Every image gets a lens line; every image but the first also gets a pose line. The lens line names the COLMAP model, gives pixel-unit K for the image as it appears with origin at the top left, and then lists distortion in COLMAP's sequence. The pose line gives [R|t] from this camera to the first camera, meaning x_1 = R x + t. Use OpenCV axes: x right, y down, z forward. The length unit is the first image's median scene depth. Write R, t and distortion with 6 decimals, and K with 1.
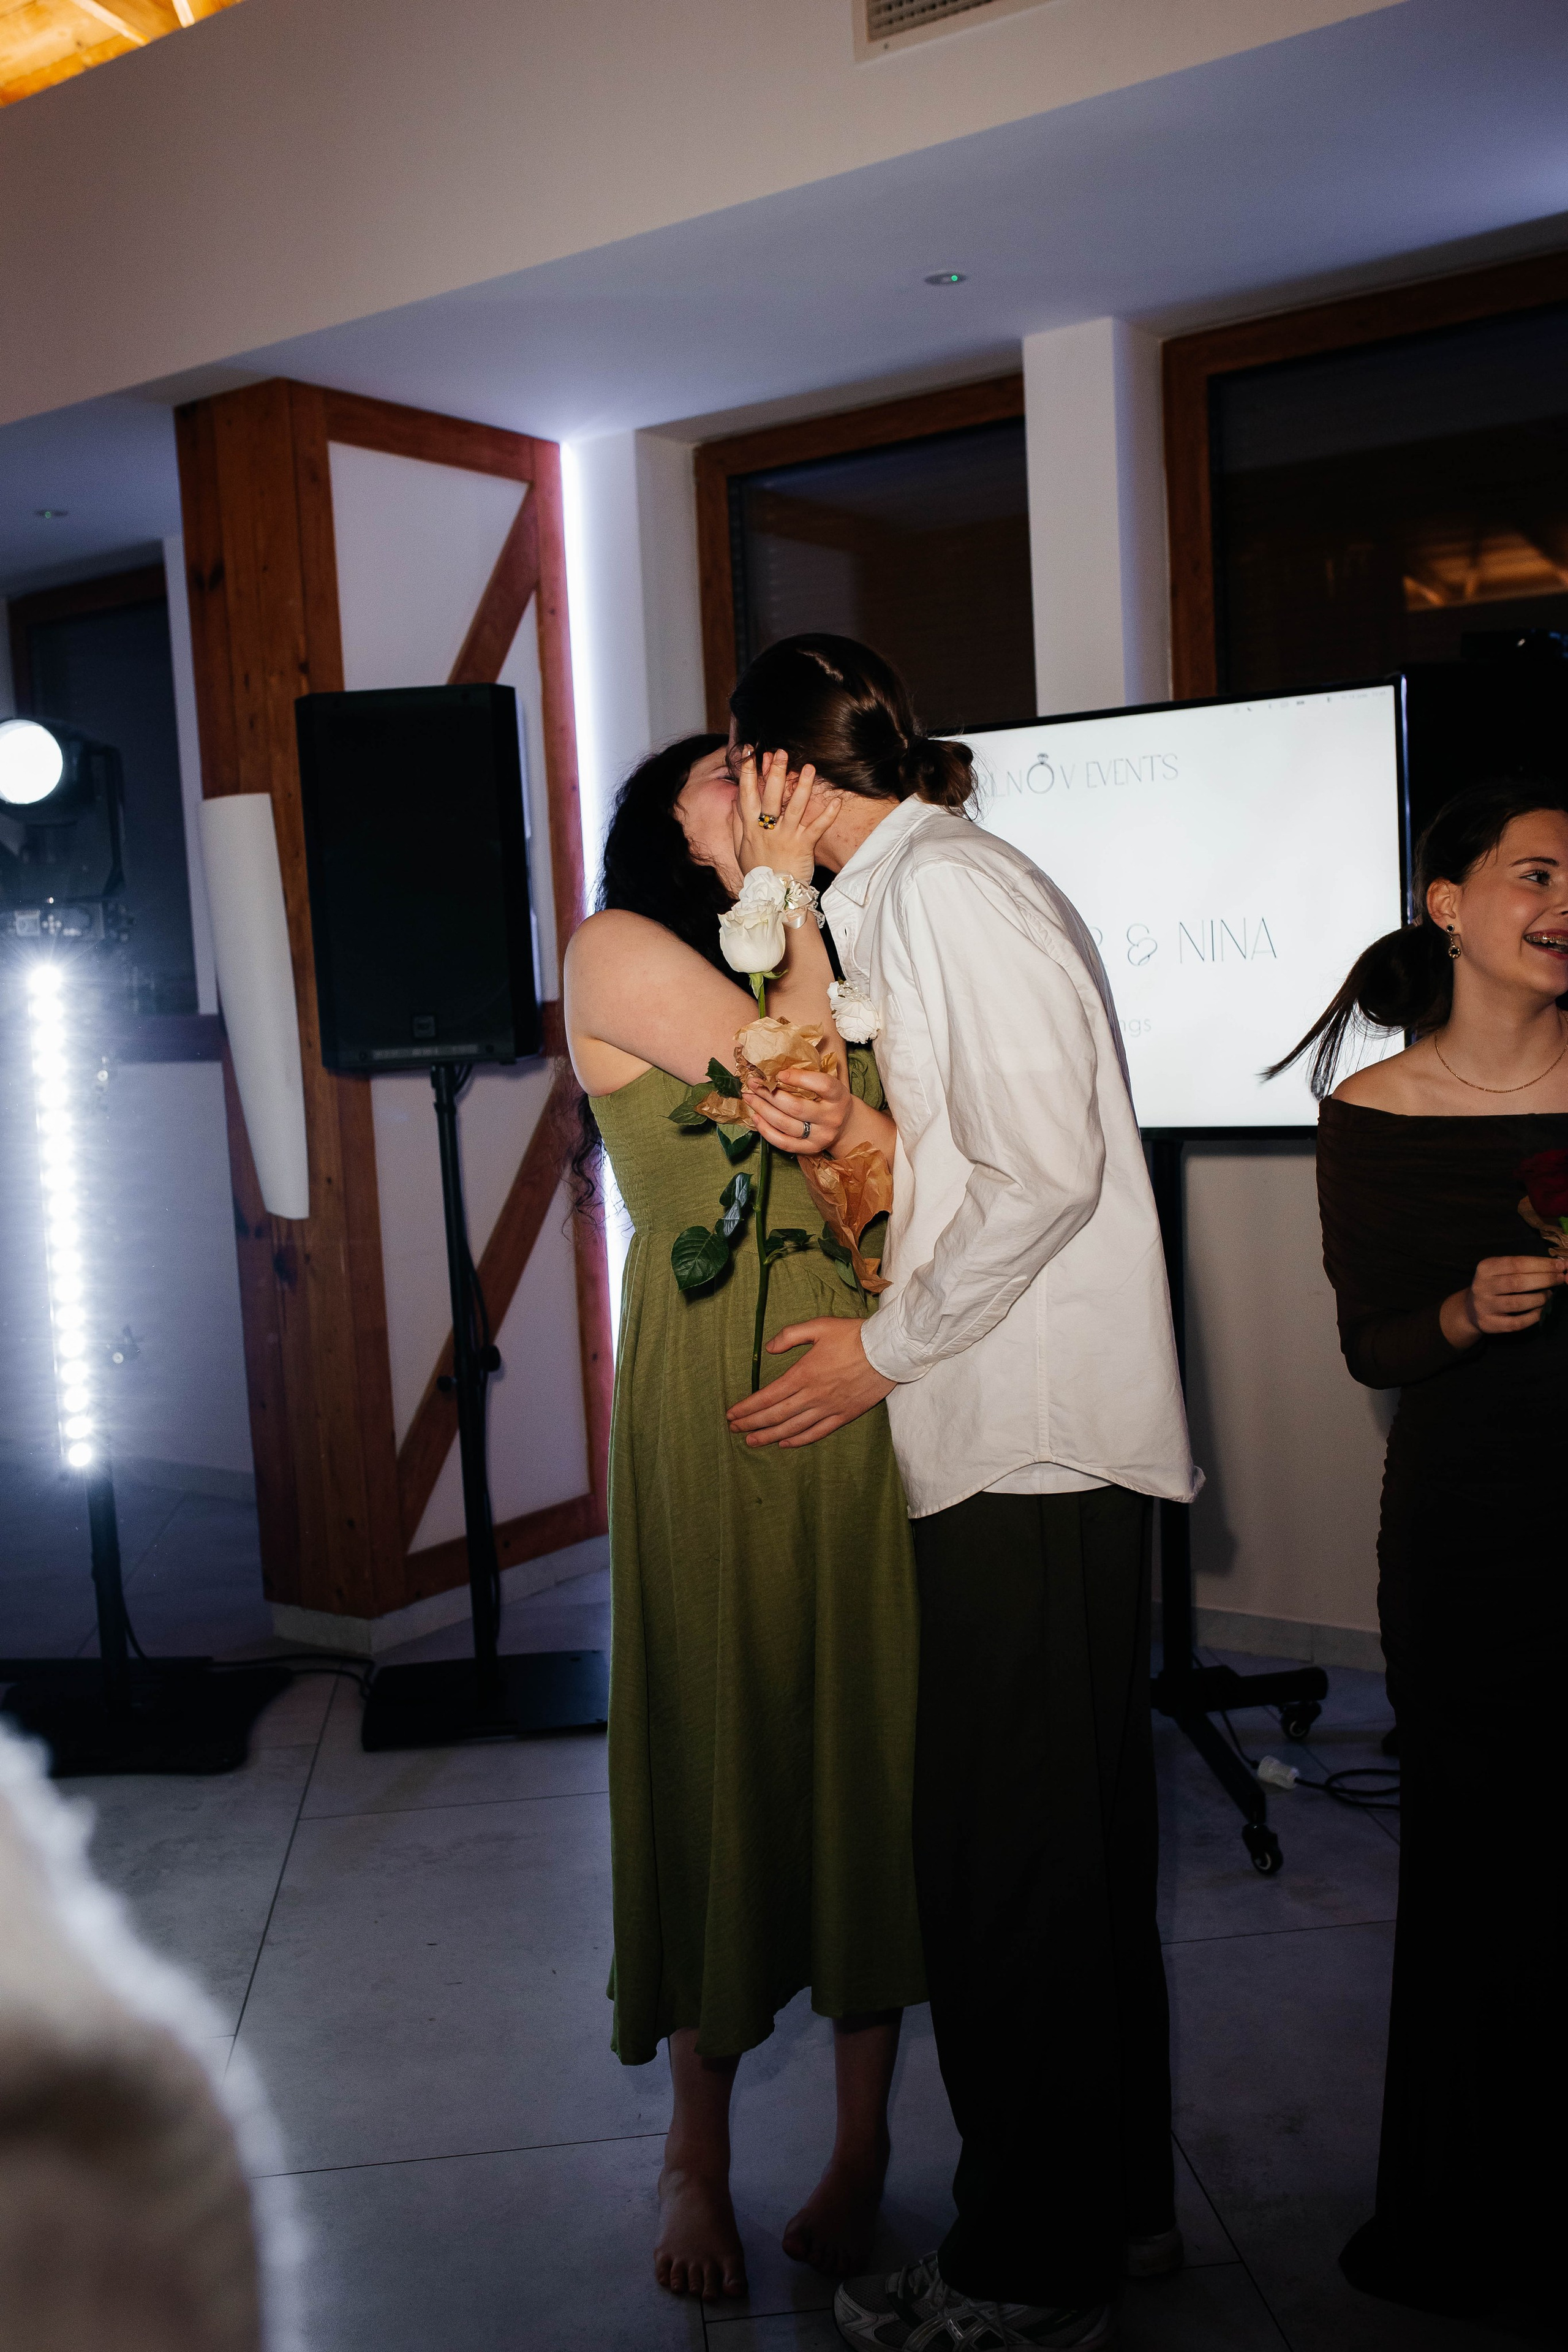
lens RADIAL K [[2315.1, 0, 788.7], [0, 2315.1, 1155.5], [0, 0, 1]] dist [-0.023893, 0.039660]
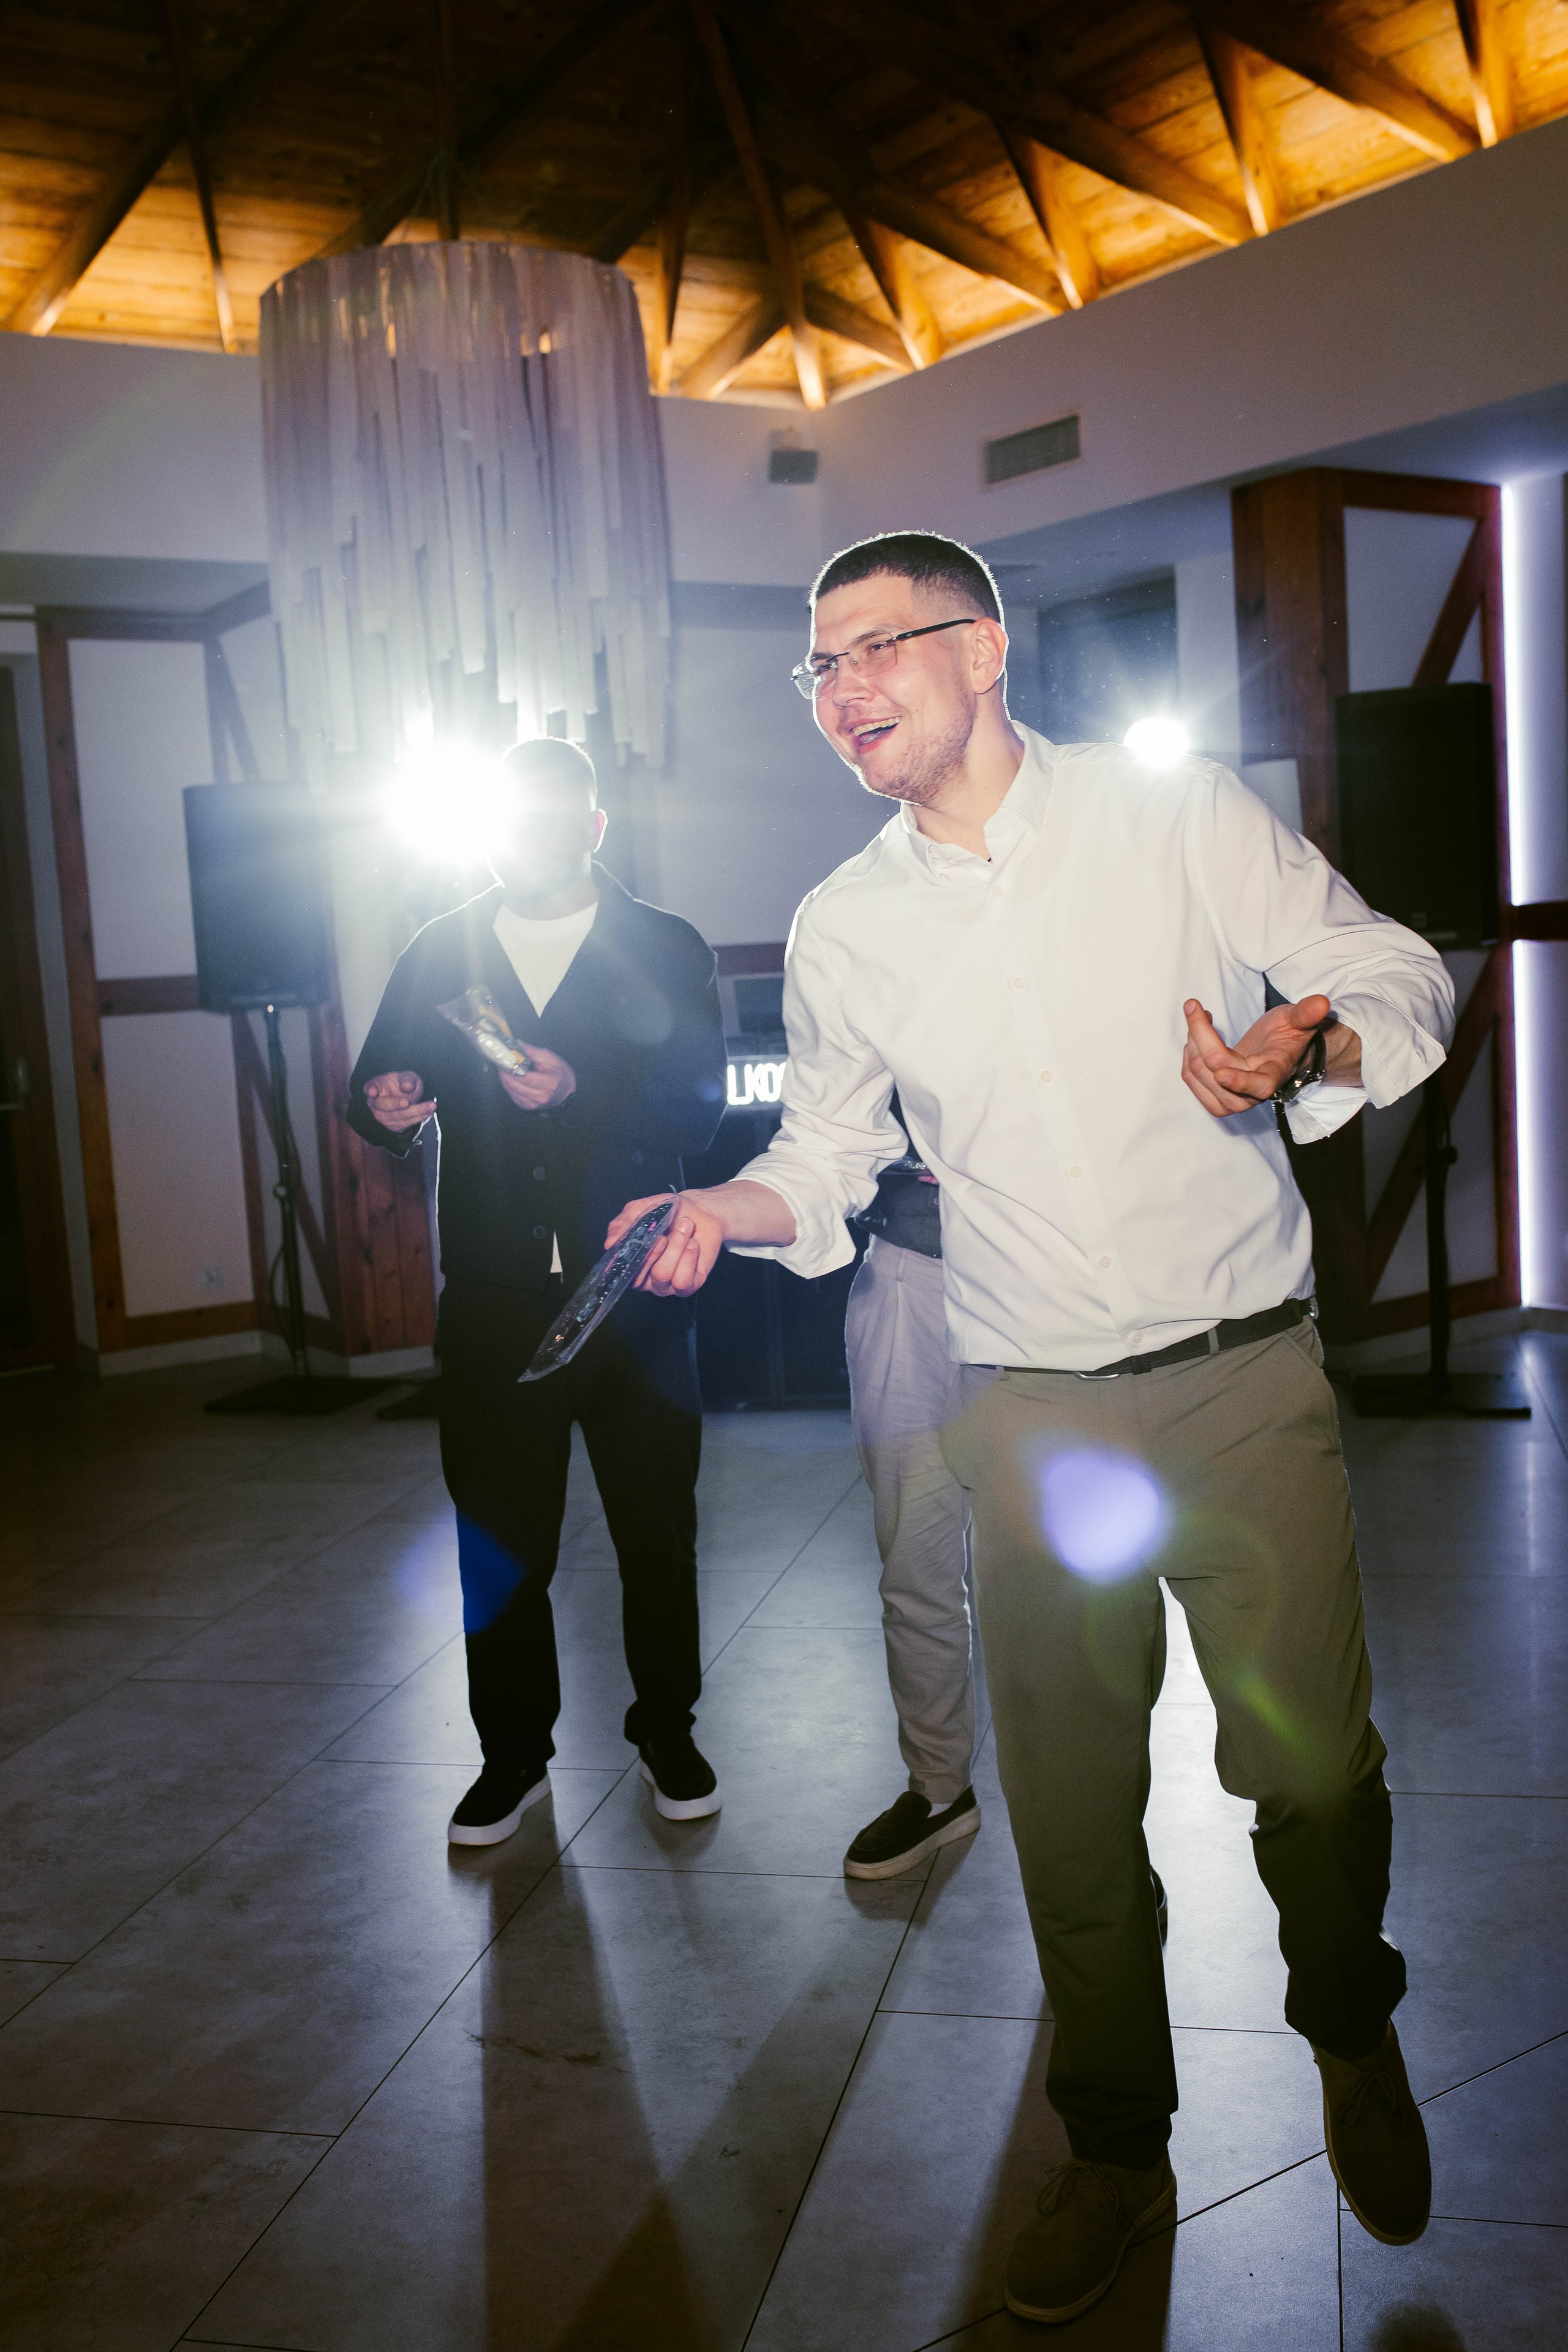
lens RADIAL K [[2237.2, 0, 776.4], [0, 2237.2, 1171.6], [0, 0, 1]] dist [-0.009343, 0.032422]
pose [[0.941212, 0.034389, -0.336062, -0.050097], [-0.019468, 0.998673, 0.047670, 0.037940], [0.337255, -0.038325, 0.940633, -0.410169]]
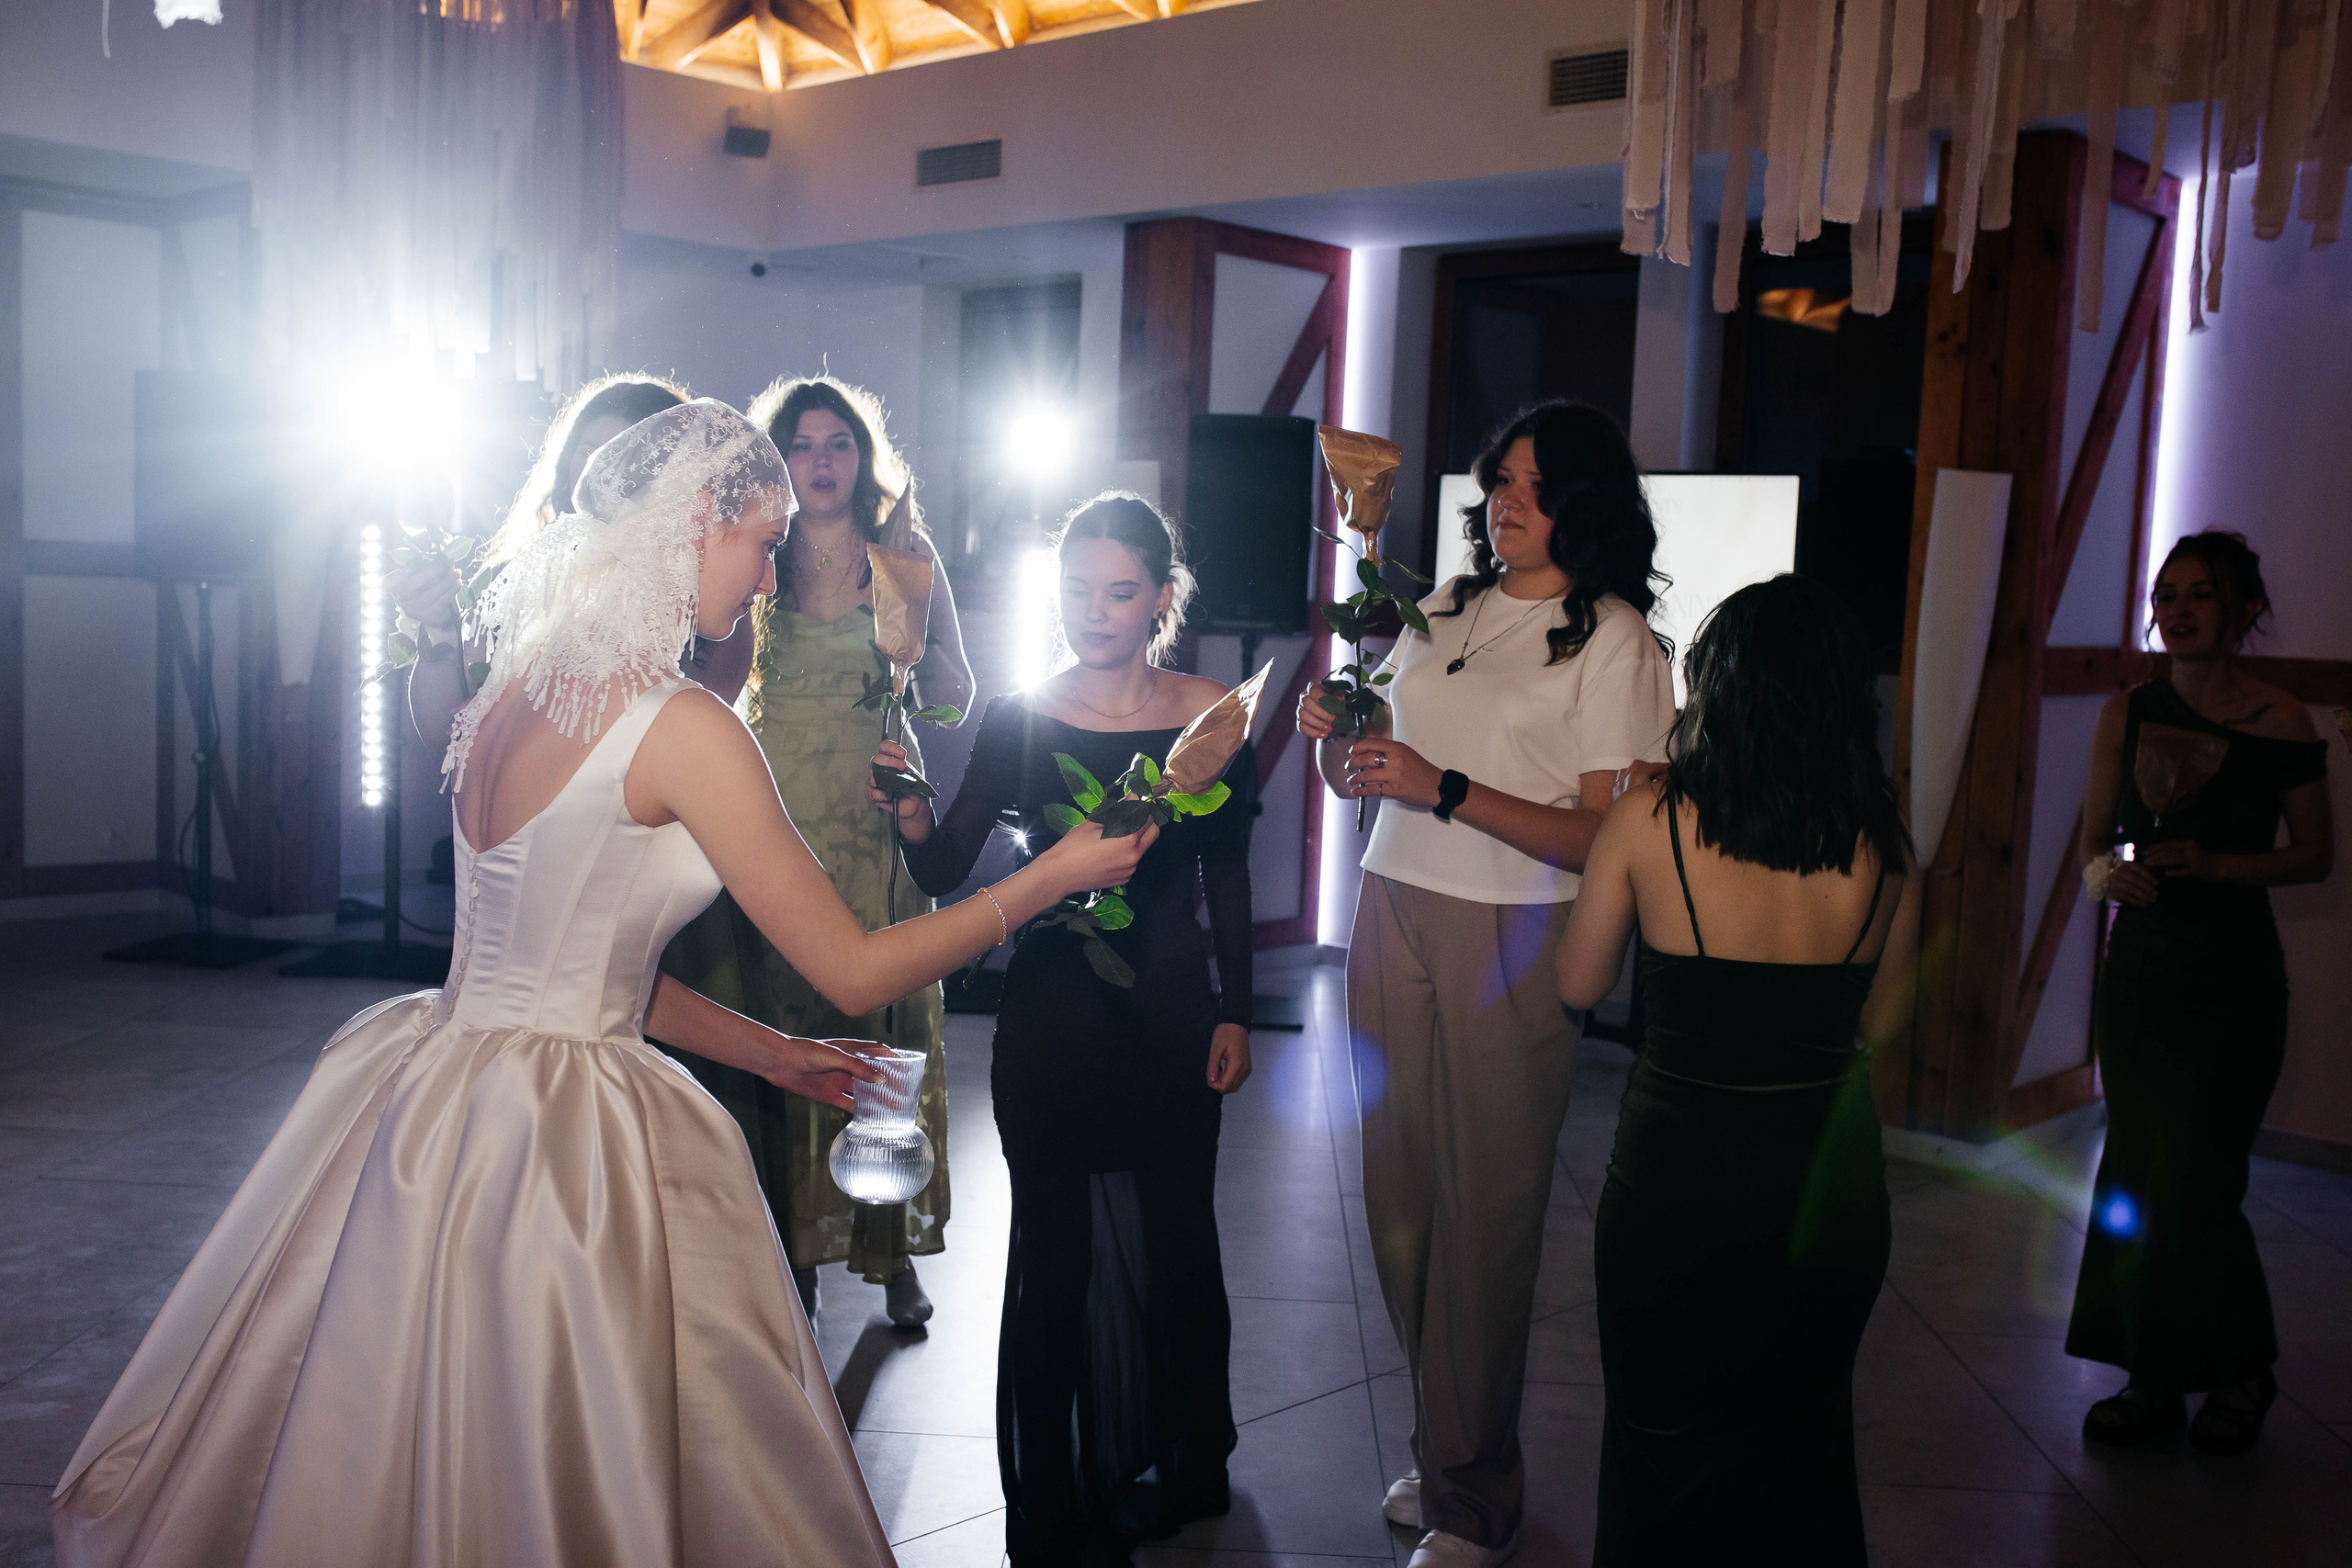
lens RADIAL K [[2237.0, 0, 1176.0], [0, 2237.0, 784.0], [0, 0, 1]] dist [-0.009343, 0.032422]
pose [[0.985287, 0.110812, -0.130114, 0.024900], [-0.108485, 0.993787, 0.024860, 0.033309], [0.132061, -0.010379, 0.991187, -0.590807]]
